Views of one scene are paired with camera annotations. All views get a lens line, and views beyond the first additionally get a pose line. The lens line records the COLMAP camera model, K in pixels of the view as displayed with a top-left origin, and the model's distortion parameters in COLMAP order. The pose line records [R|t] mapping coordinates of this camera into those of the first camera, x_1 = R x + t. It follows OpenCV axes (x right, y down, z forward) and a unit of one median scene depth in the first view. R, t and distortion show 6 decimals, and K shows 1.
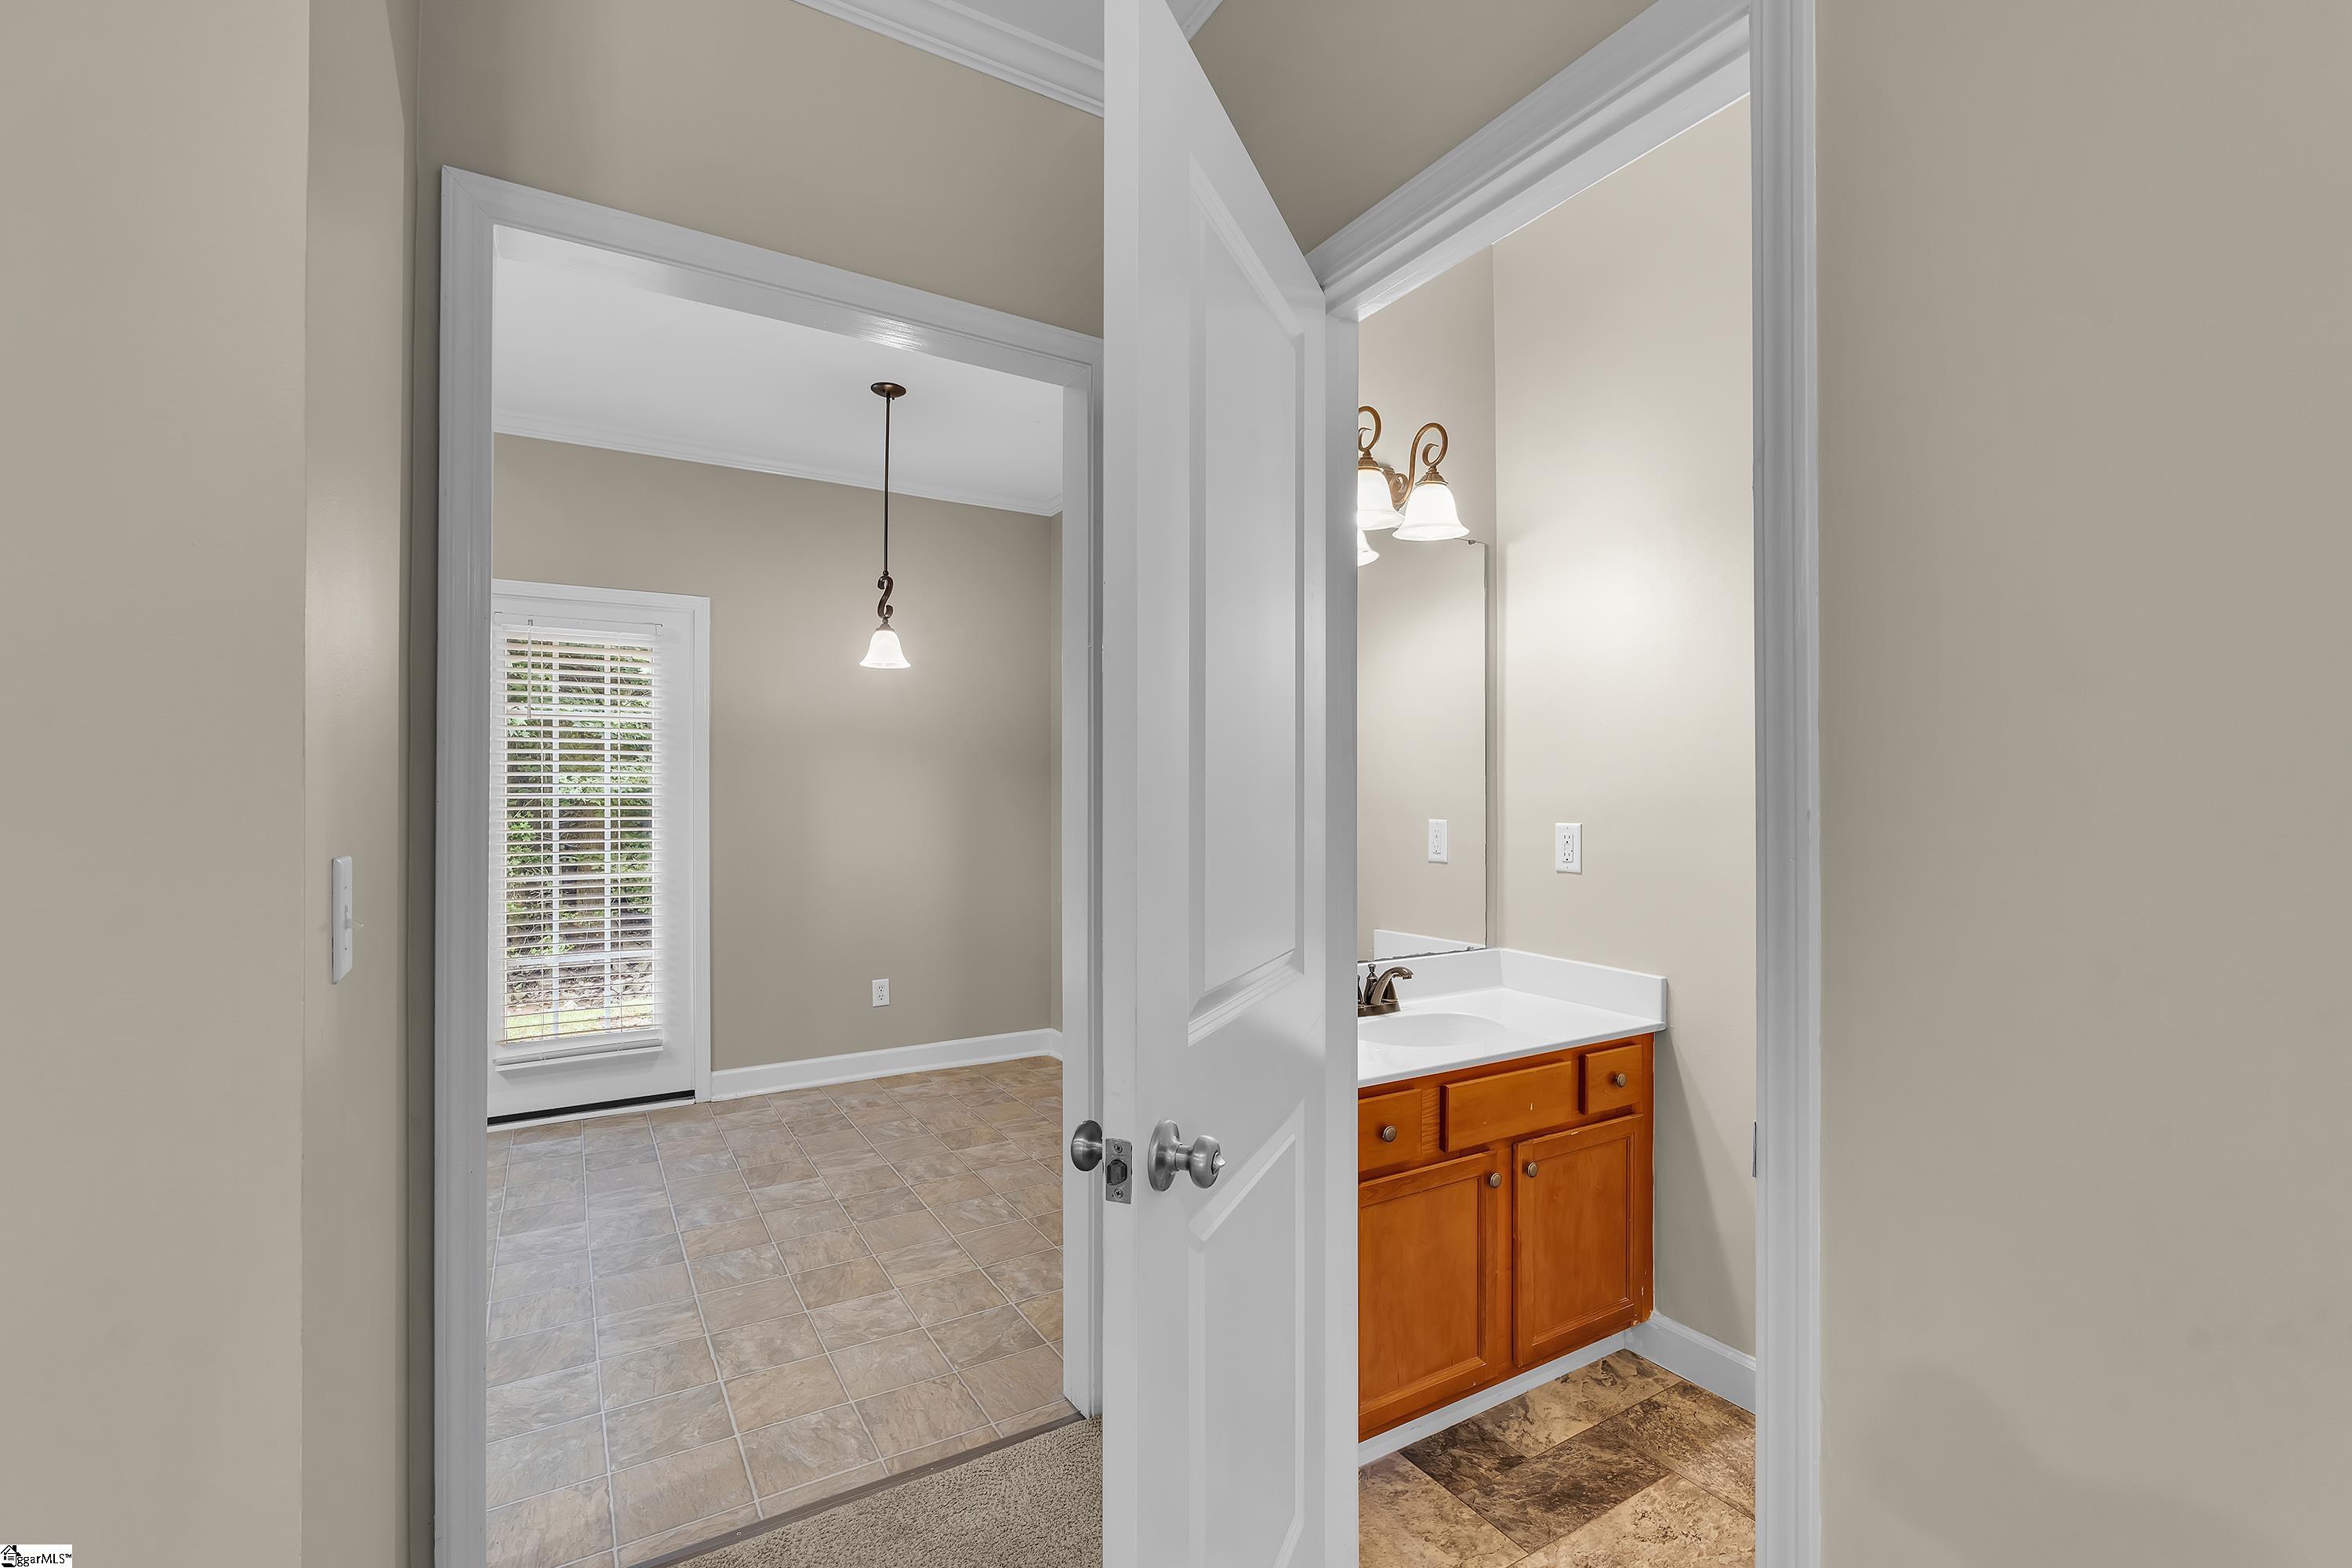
lens RADIAL K [[1032.6, 0, 1167.0], [0, 1032.6, 789.0], [0, 0, 1]] dist [-0.000550, -0.000318]
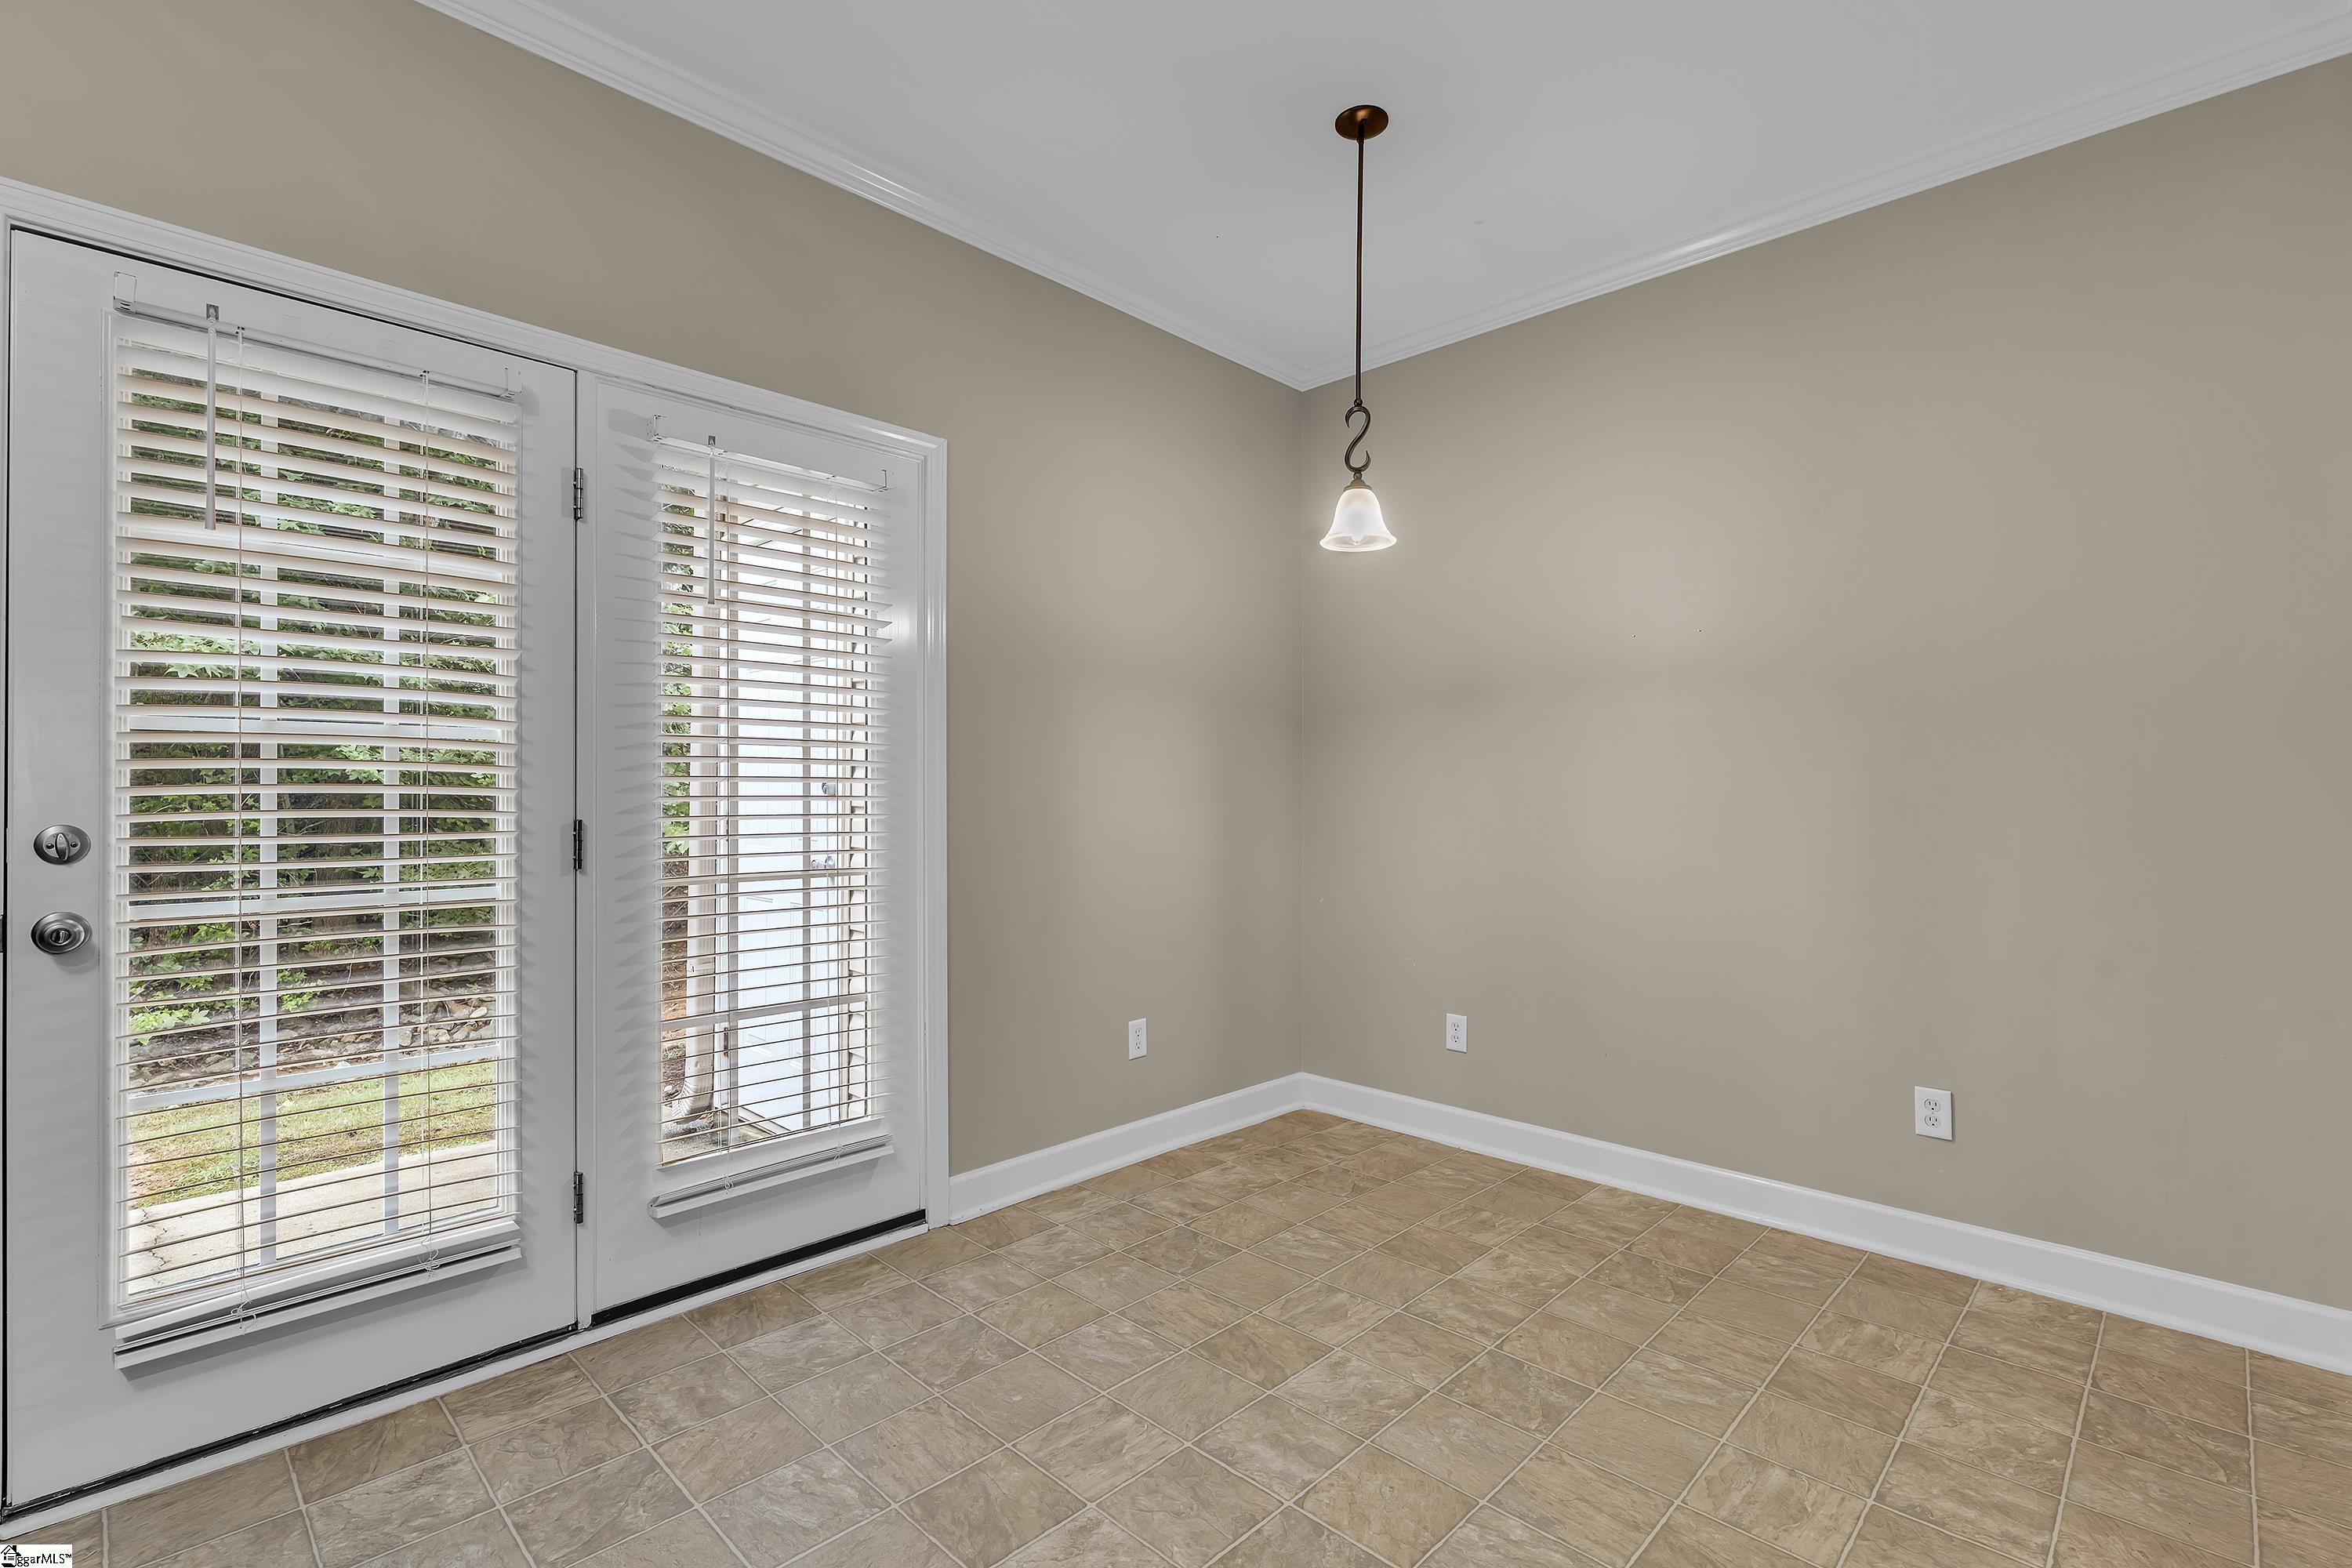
lens RADIAL K [[1067.8, 0, 1176.0], [0, 1067.8, 784.0], [0, 0, 1]] dist [-0.003021, -0.000538]
pose [[0.970071, 0.001593, 0.242815, -0.486821], [0.000178, 0.999974, -0.007271, 0.033972], [-0.242820, 0.007097, 0.970045, 0.331809]]
